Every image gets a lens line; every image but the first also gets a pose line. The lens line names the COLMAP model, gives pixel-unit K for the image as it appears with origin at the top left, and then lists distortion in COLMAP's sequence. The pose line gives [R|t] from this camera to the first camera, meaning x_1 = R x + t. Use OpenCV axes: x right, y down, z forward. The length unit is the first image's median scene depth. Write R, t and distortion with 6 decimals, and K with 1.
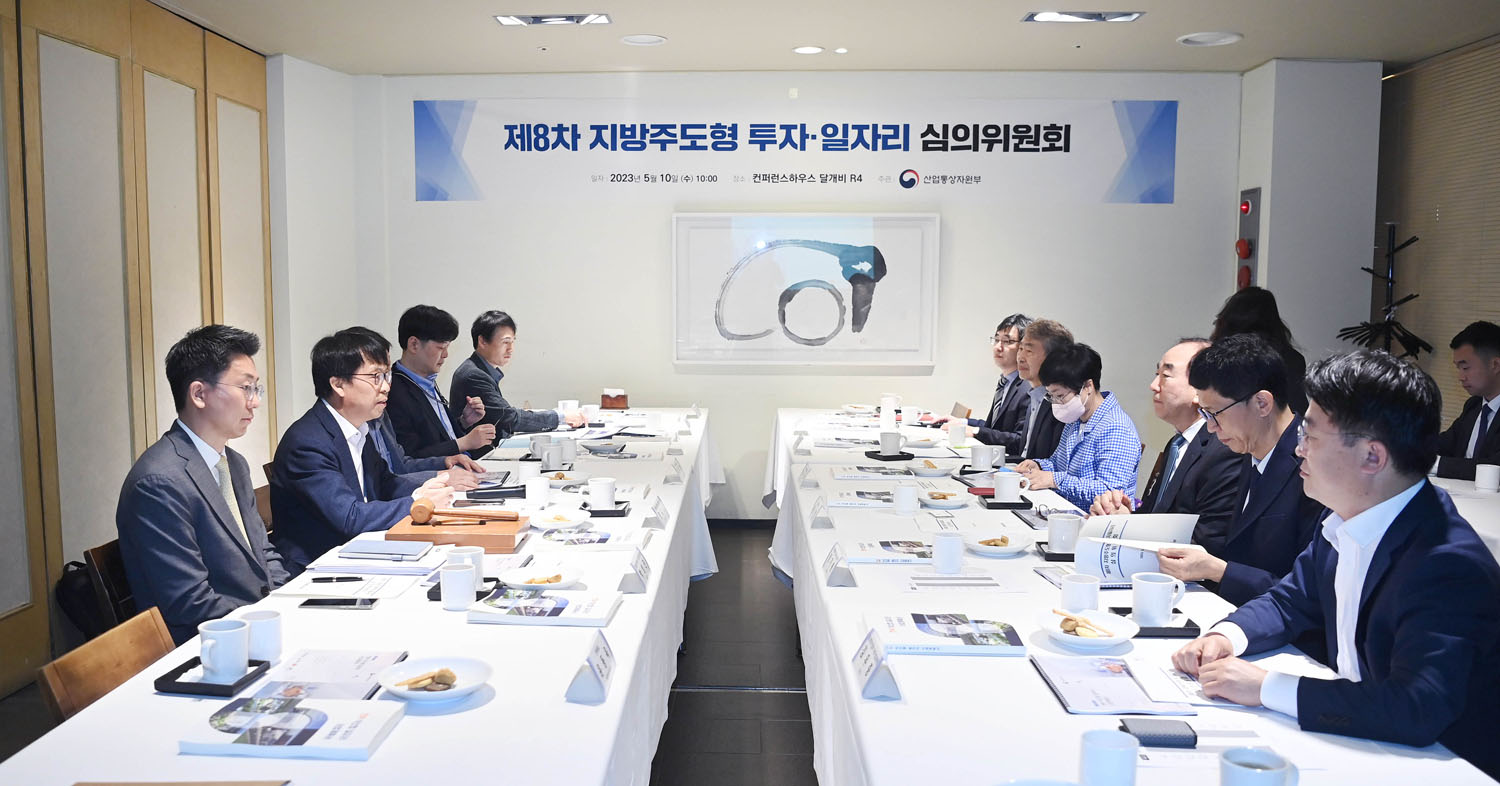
lens RADIAL K [[1108.3, 0, 750.0], [0, 1108.3, 393.0], [0, 0, 1]] dist [-0.001145, -0.028264]
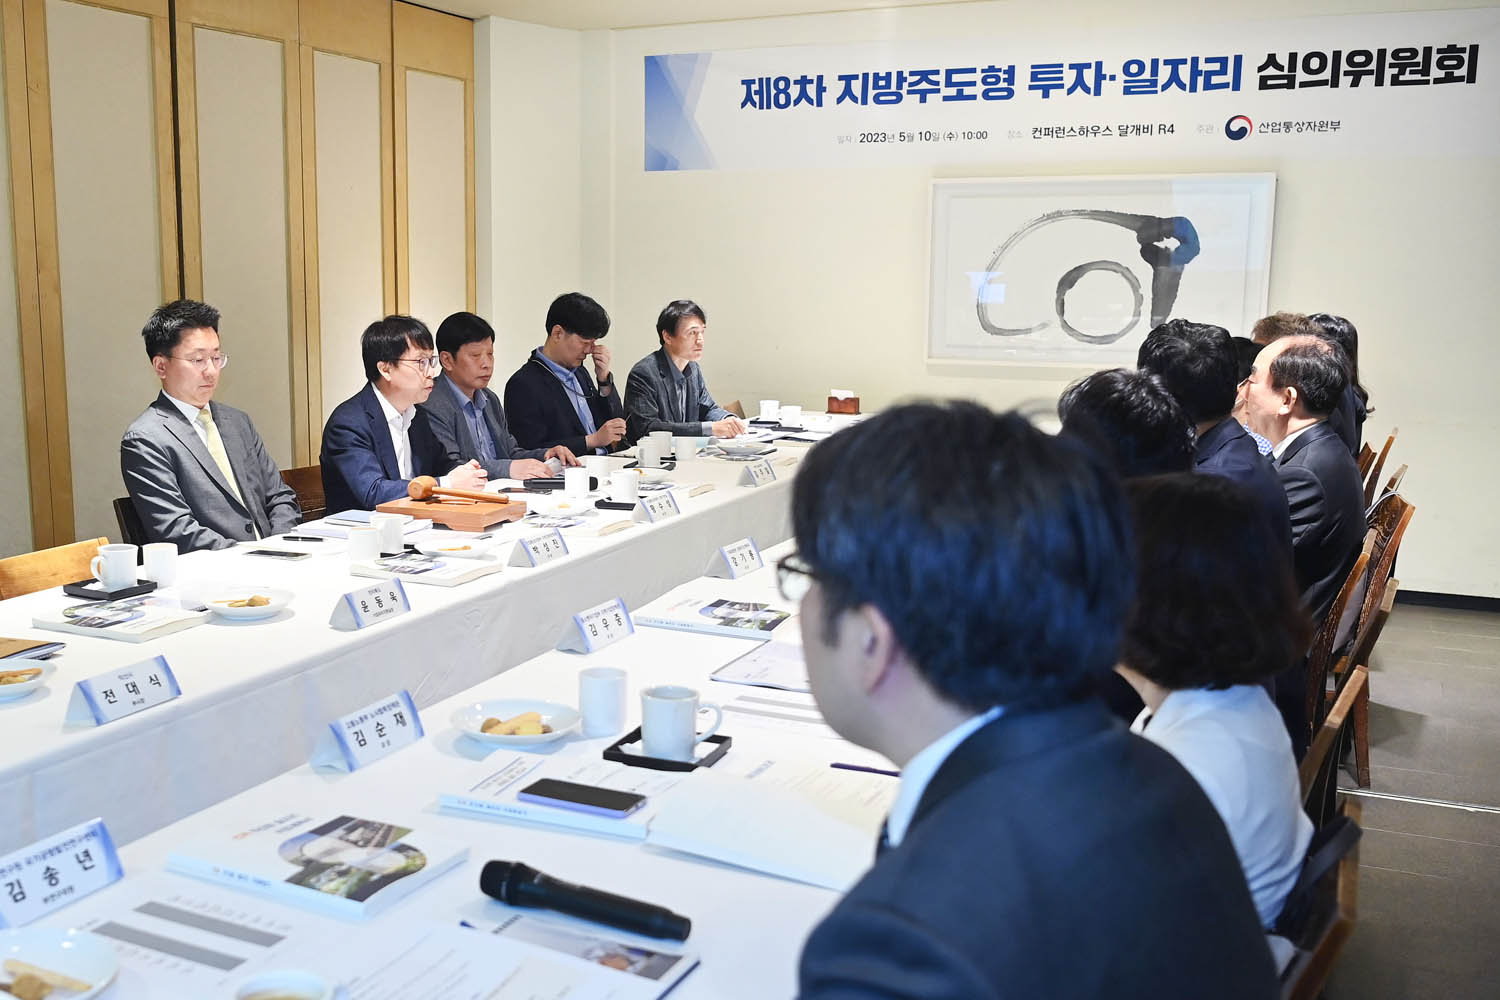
lens RADIAL K [[1459.7, 0, 750.0], [0, 1459.7, 500.0], [0, 0, 1]] dist [0.002949, -0.014220]
pose [[0.936367, 0.056321, -0.346475, 0.193562], [-0.033692, 0.996907, 0.070998, 0.002985], [0.349402, -0.054807, 0.935369, -0.076083]]
